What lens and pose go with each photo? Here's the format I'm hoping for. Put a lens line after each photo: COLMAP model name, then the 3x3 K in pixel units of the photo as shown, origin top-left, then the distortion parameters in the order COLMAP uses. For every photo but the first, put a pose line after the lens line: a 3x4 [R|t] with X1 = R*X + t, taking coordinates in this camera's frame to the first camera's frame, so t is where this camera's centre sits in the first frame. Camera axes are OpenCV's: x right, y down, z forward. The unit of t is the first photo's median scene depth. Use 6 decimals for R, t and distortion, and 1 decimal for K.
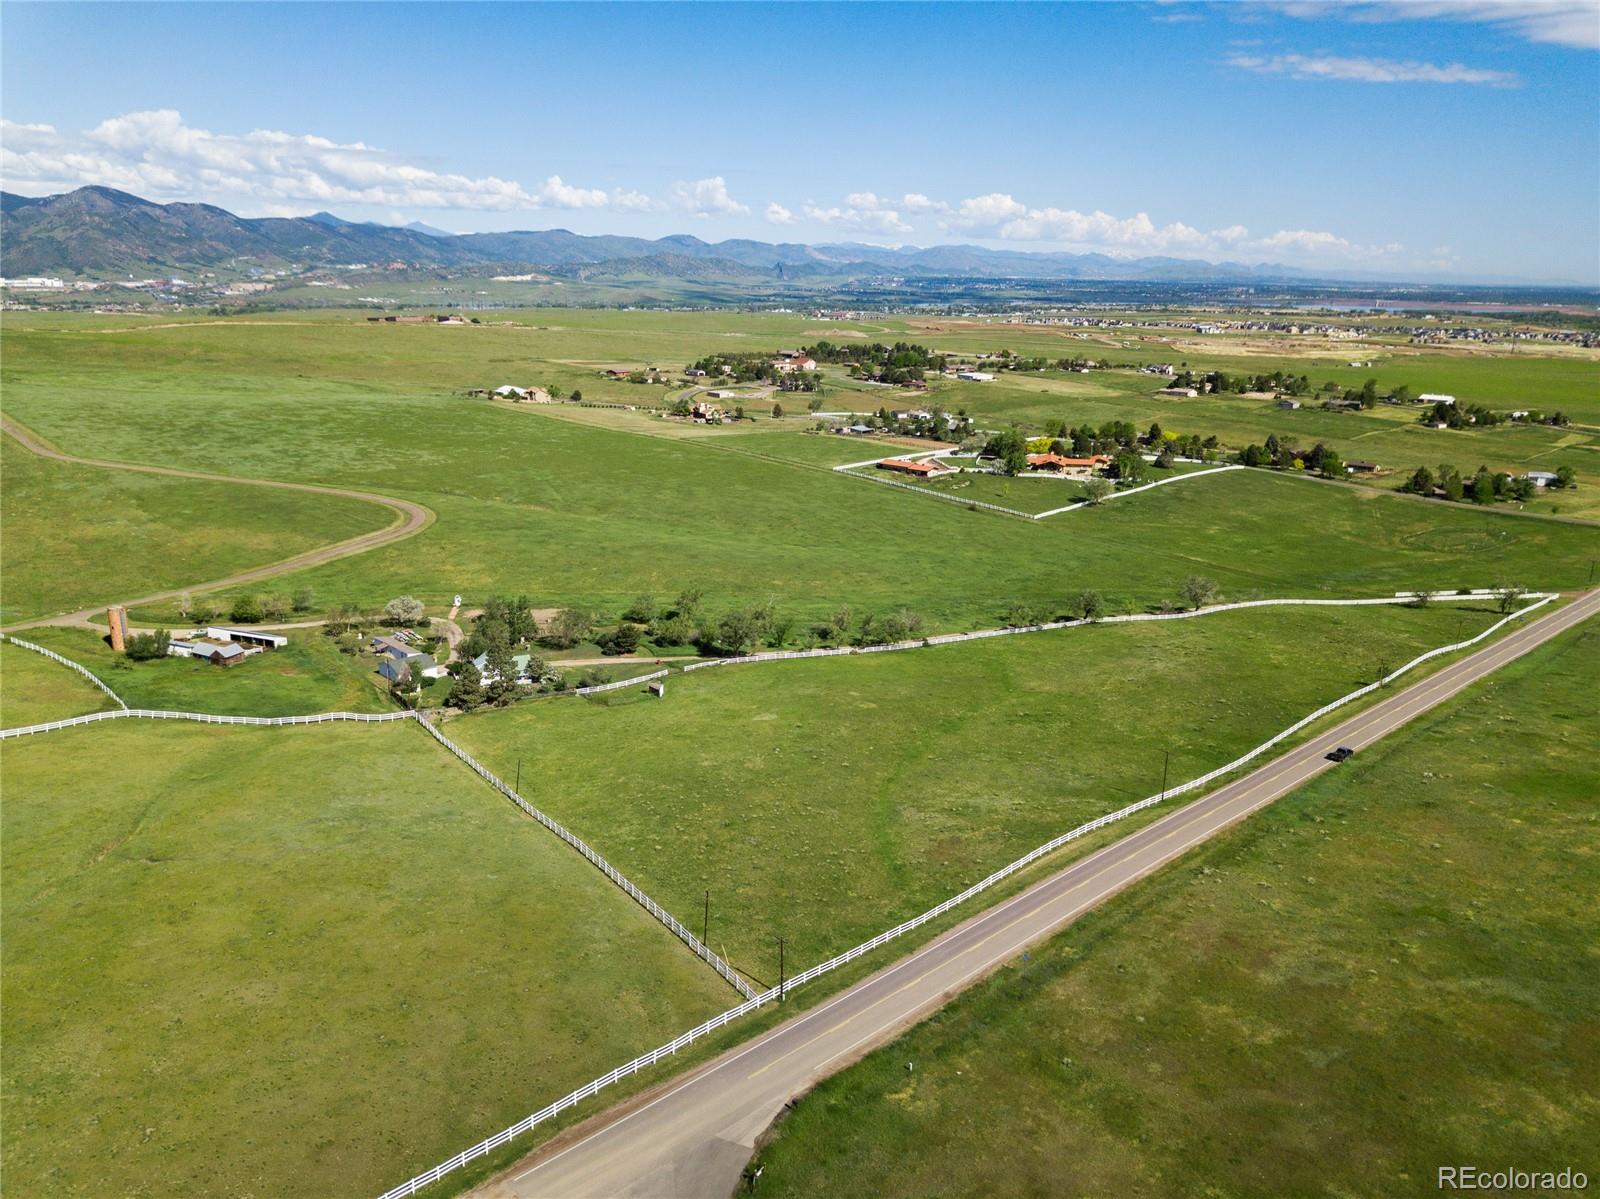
lens RADIAL K [[1230.0, 0, 796.2], [0, 1230.0, 591.1], [0, 0, 1]] dist [0.000639, 0.004552]
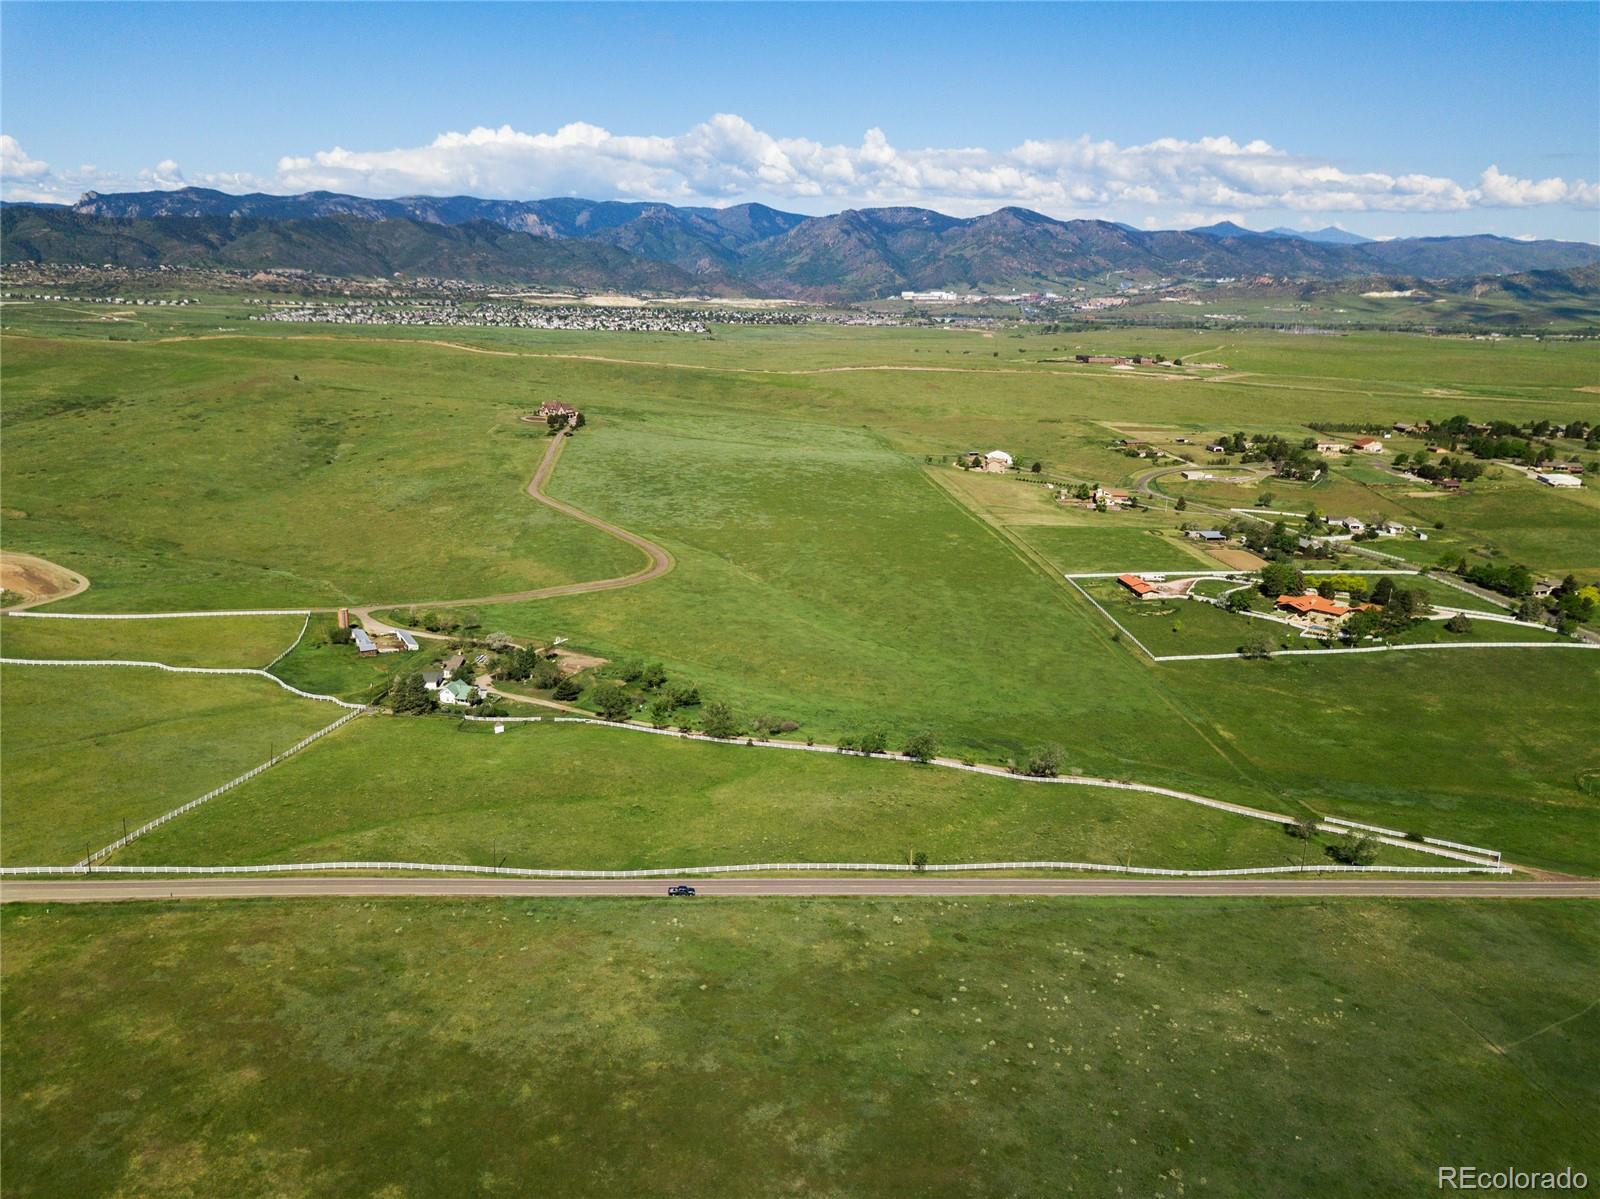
lens RADIAL K [[1252.4, 0, 800.0], [0, 1252.4, 599.5], [0, 0, 1]] dist [0.004211, 0.001947]
pose [[0.777836, 0.160264, -0.607690, 0.441948], [-0.161889, 0.985403, 0.052661, -0.087285], [0.607259, 0.057417, 0.792427, 0.011097]]
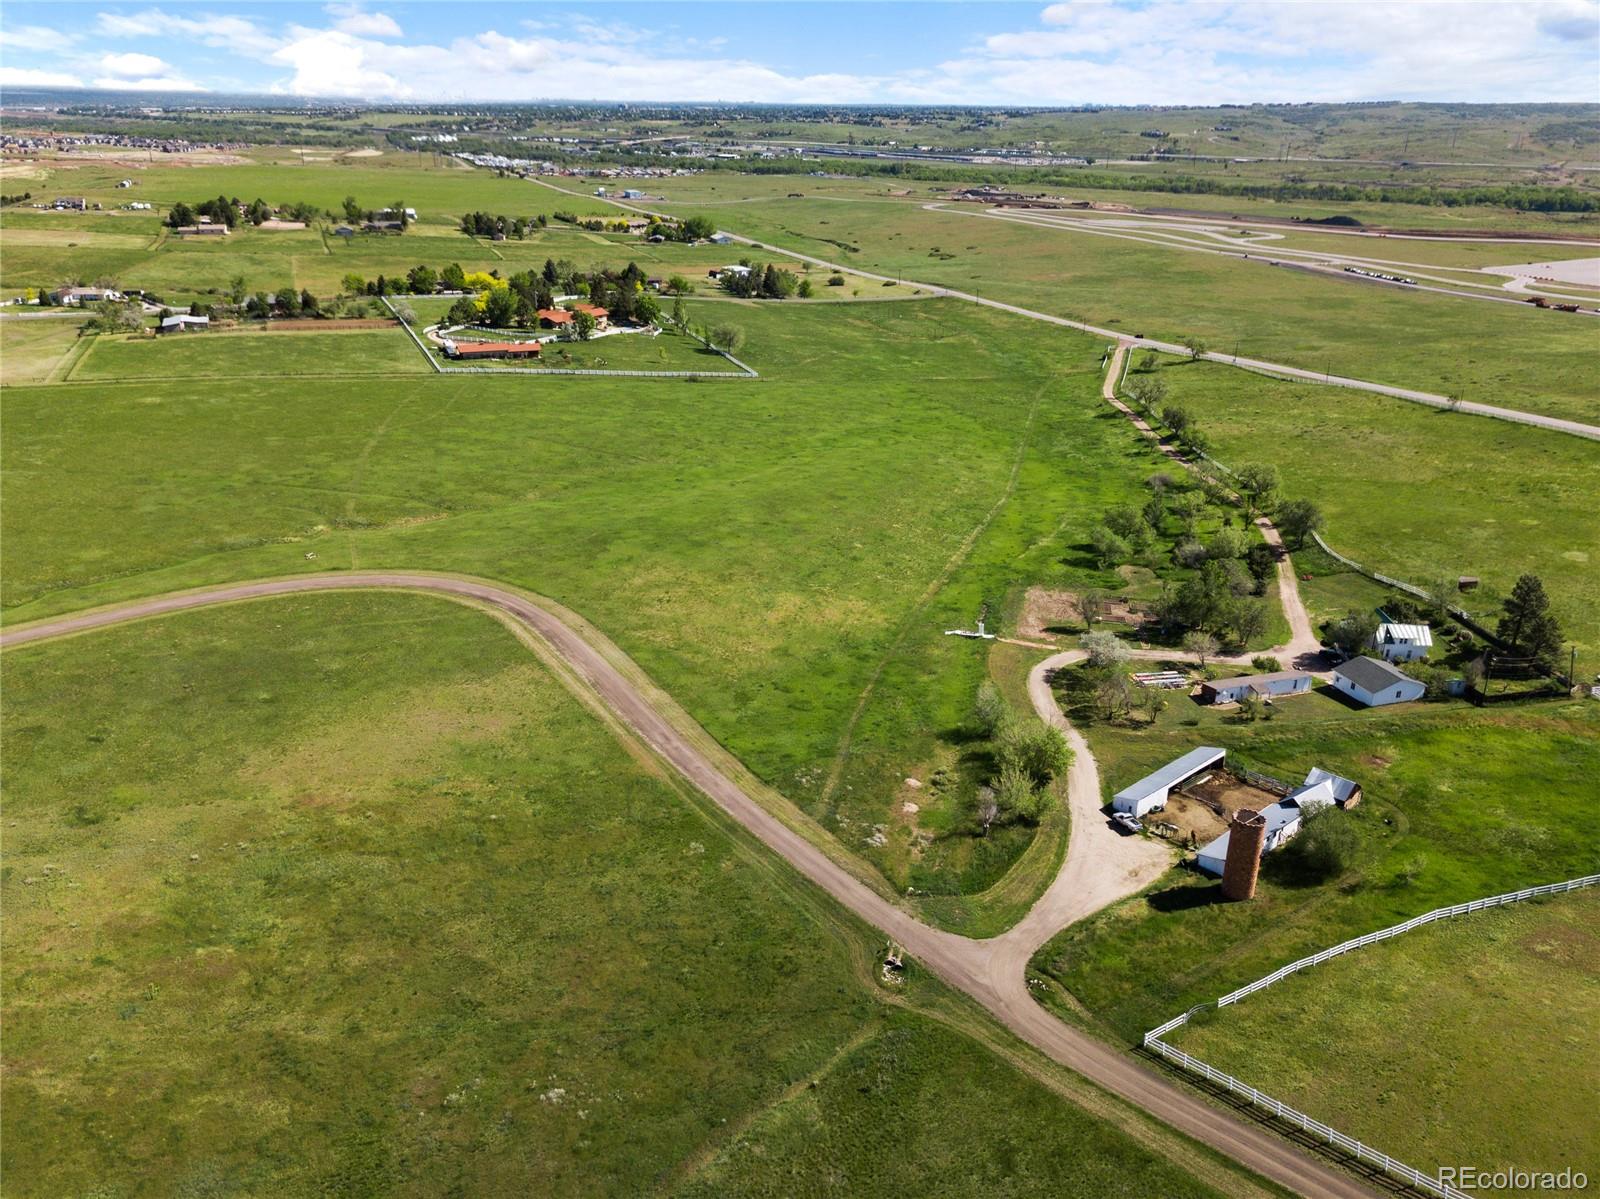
lens RADIAL K [[1279.1, 0, 796.8], [0, 1279.1, 601.8], [0, 0, 1]] dist [-0.003442, 0.007423]
pose [[0.424535, -0.337514, 0.840151, -0.474095], [0.214776, 0.938977, 0.268687, -0.112556], [-0.879569, 0.066377, 0.471119, 0.420030]]
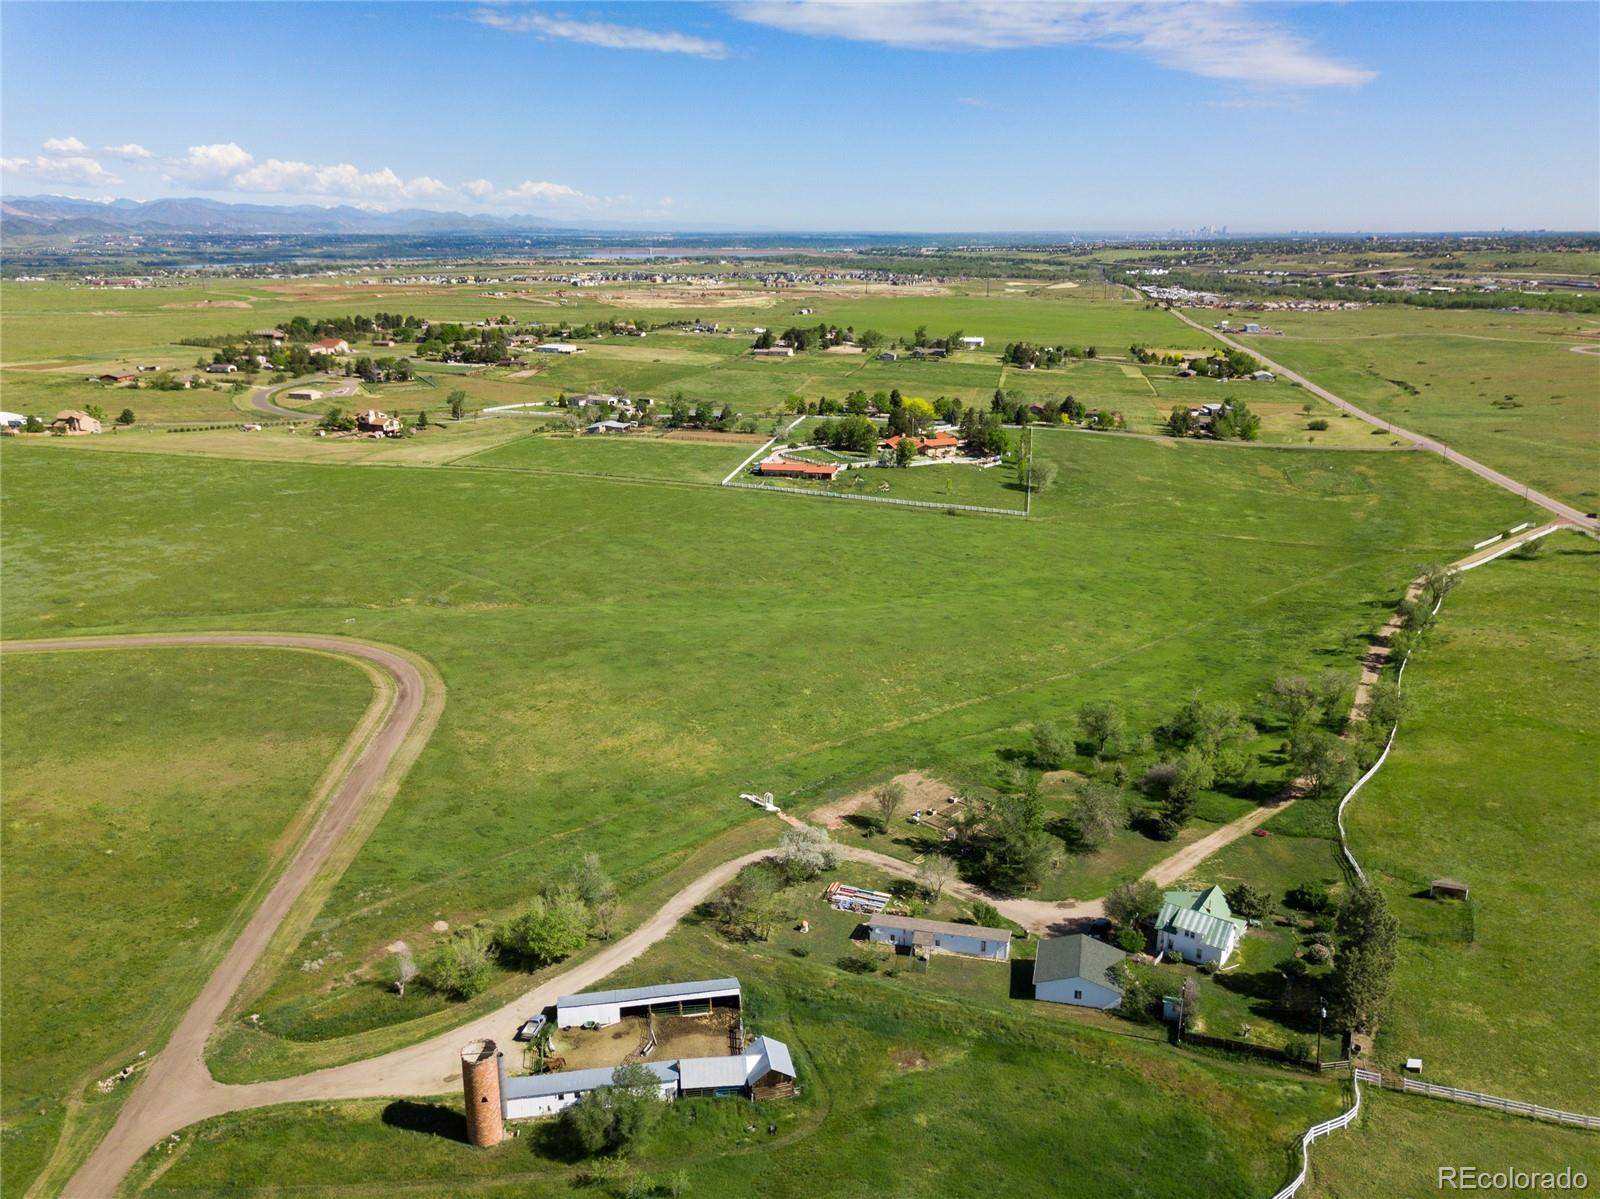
lens RADIAL K [[1213.5, 0, 794.6], [0, 1213.5, 660.1], [0, 0, 1]] dist [0.002699, -0.003843]
pose [[0.842290, -0.196757, 0.501830, -0.296515], [0.150528, 0.979819, 0.131515, -0.073330], [-0.517579, -0.035235, 0.854910, 0.270141]]
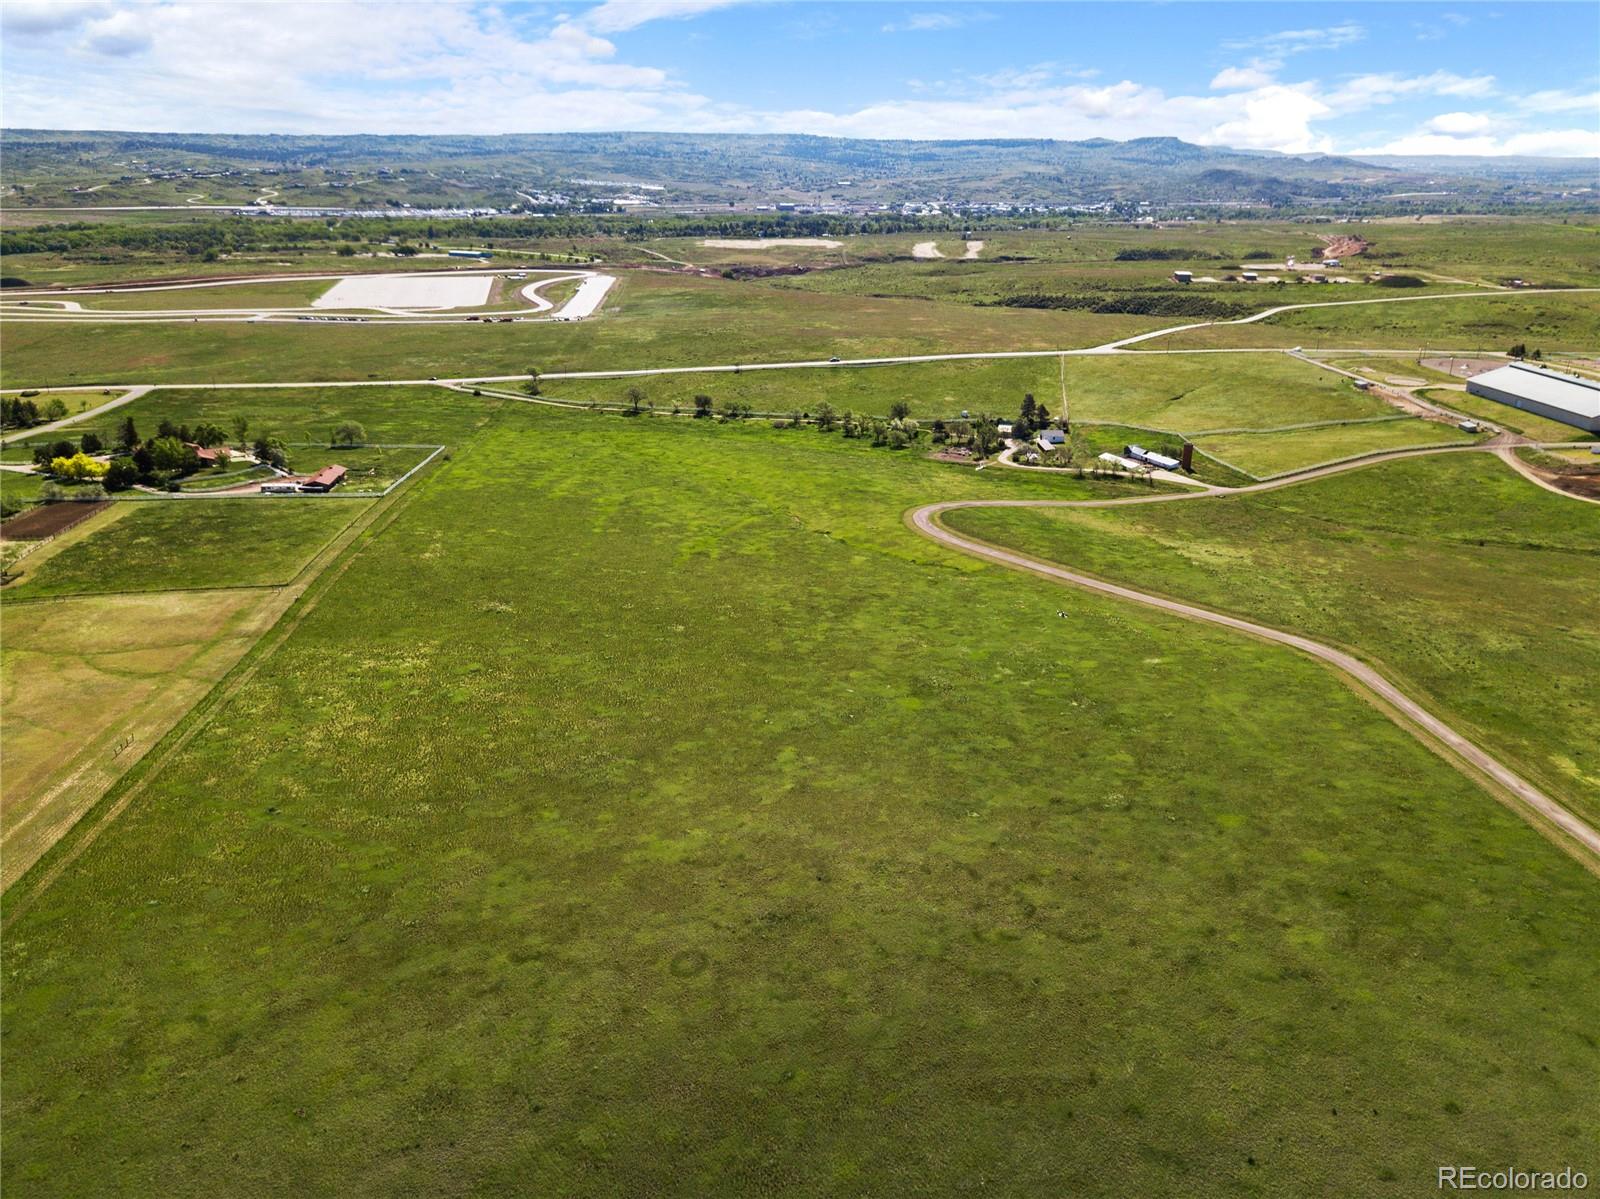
lens RADIAL K [[1230.0, 0, 796.2], [0, 1230.0, 591.1], [0, 0, 1]] dist [0.000639, 0.004552]
pose [[-0.737827, -0.247728, 0.627887, -0.593887], [0.146322, 0.849397, 0.507065, -0.359039], [-0.658939, 0.466000, -0.590460, 1.151926]]
